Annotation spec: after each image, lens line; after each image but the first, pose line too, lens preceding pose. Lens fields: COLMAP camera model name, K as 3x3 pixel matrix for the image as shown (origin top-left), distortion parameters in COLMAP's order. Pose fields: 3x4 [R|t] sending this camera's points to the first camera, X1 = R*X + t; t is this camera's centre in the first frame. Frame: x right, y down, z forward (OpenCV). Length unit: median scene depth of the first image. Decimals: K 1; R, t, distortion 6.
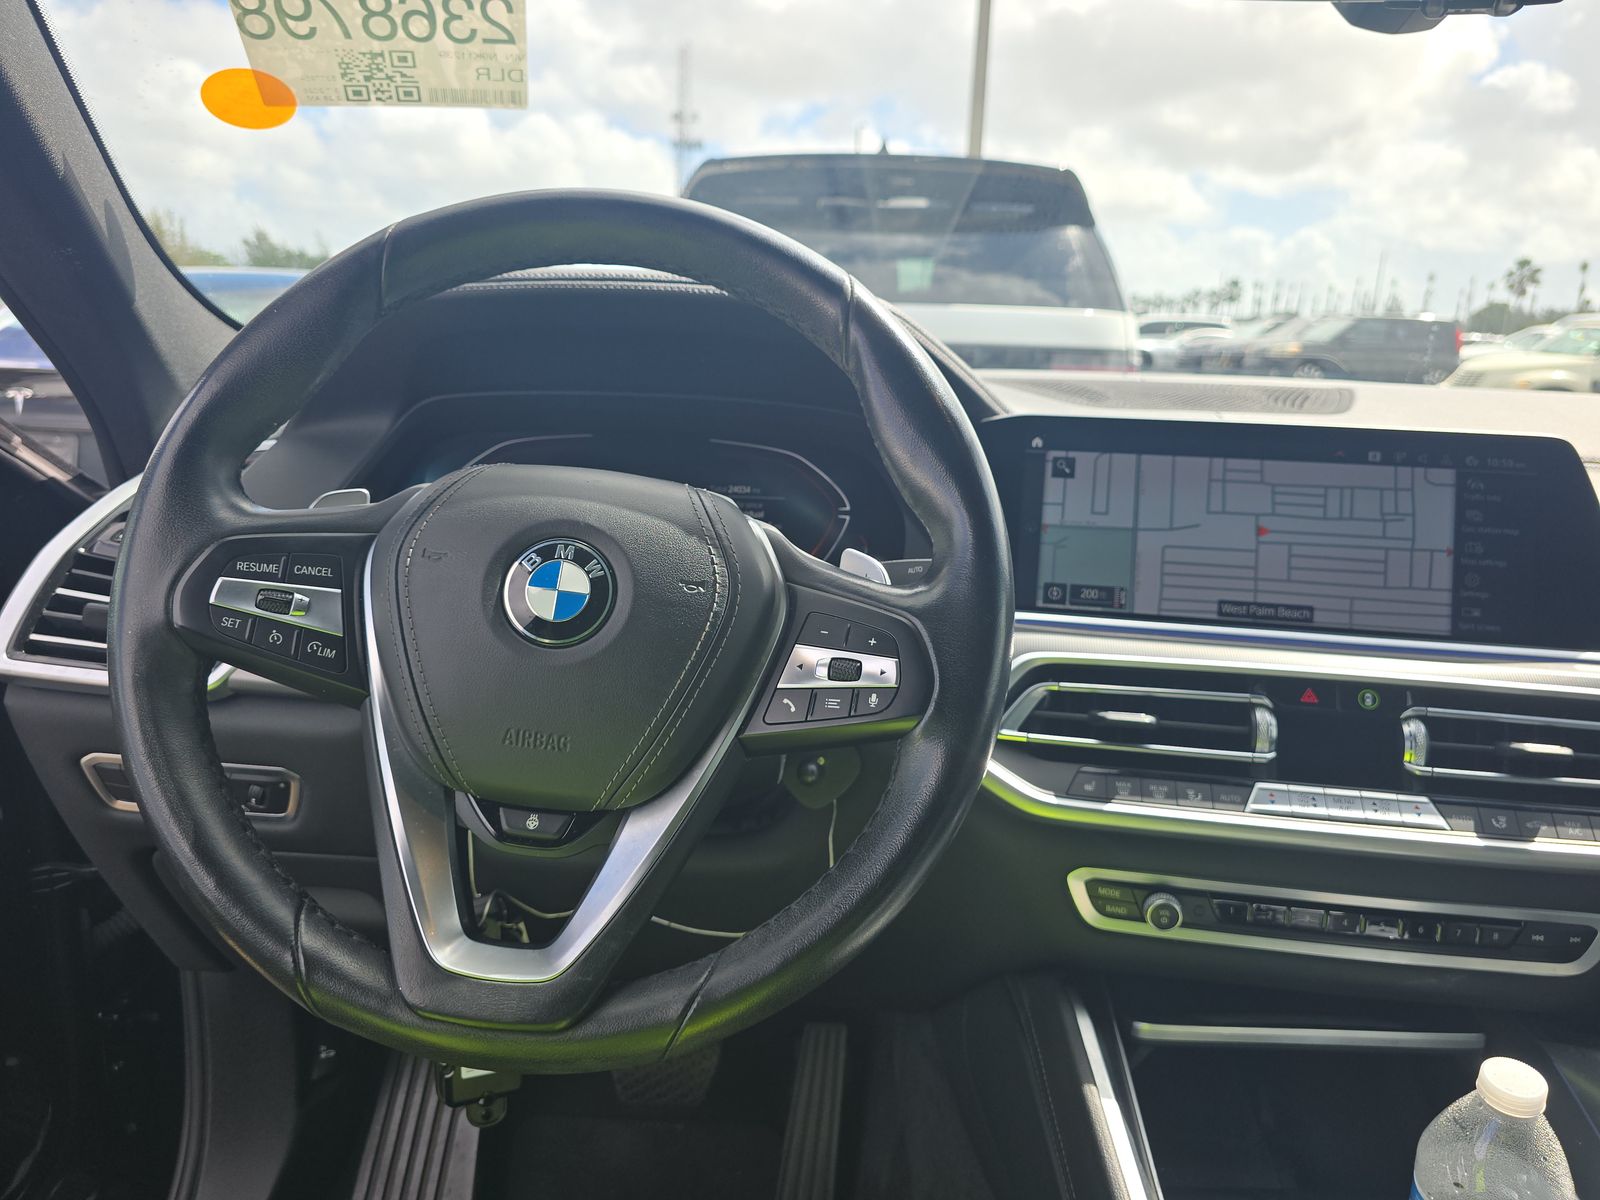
lens RADIAL K [[1098.6, 0, 807.6], [0, 1098.6, 604.1], [0, 0, 1]] dist [0.002542, -0.012659]
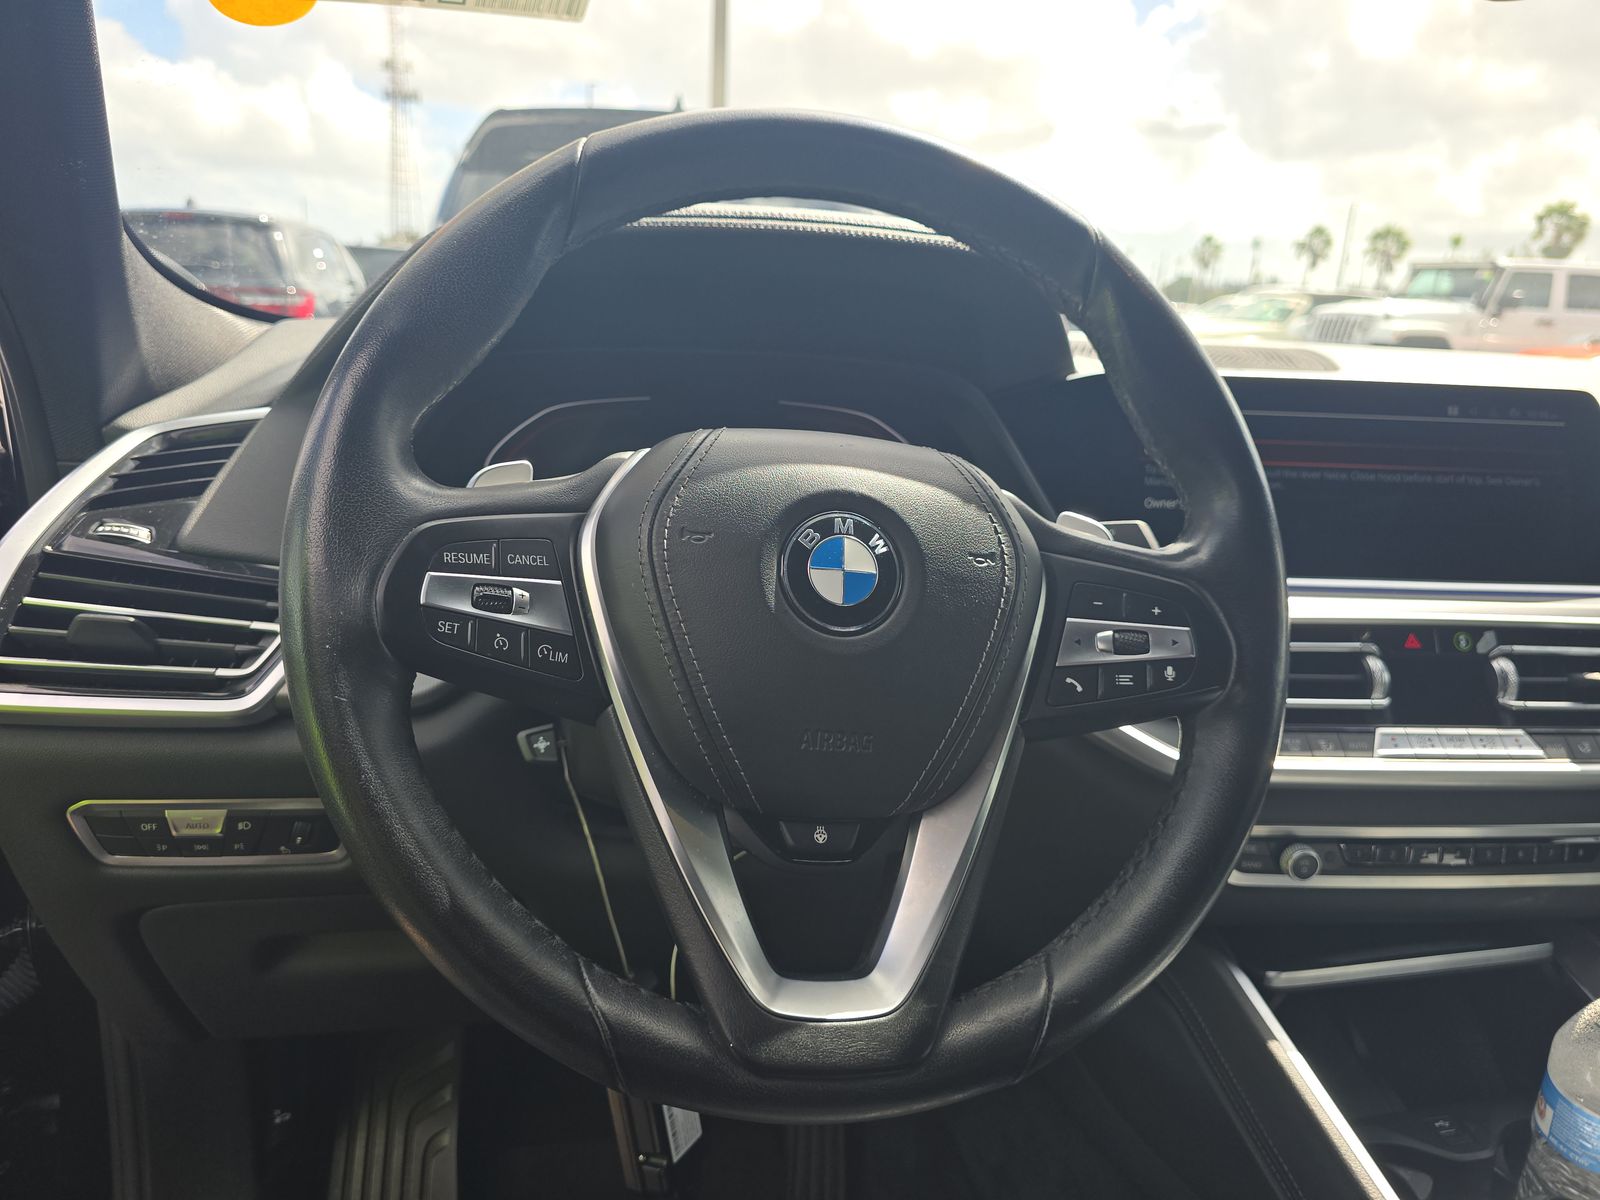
lens RADIAL K [[1098.6, 0, 794.7], [0, 1098.6, 599.7], [0, 0, 1]] dist [0.002542, -0.012659]
pose [[0.975360, -0.049566, 0.214981, -0.344537], [0.044229, 0.998584, 0.029568, -0.012639], [-0.216142, -0.019331, 0.976171, 0.117269]]
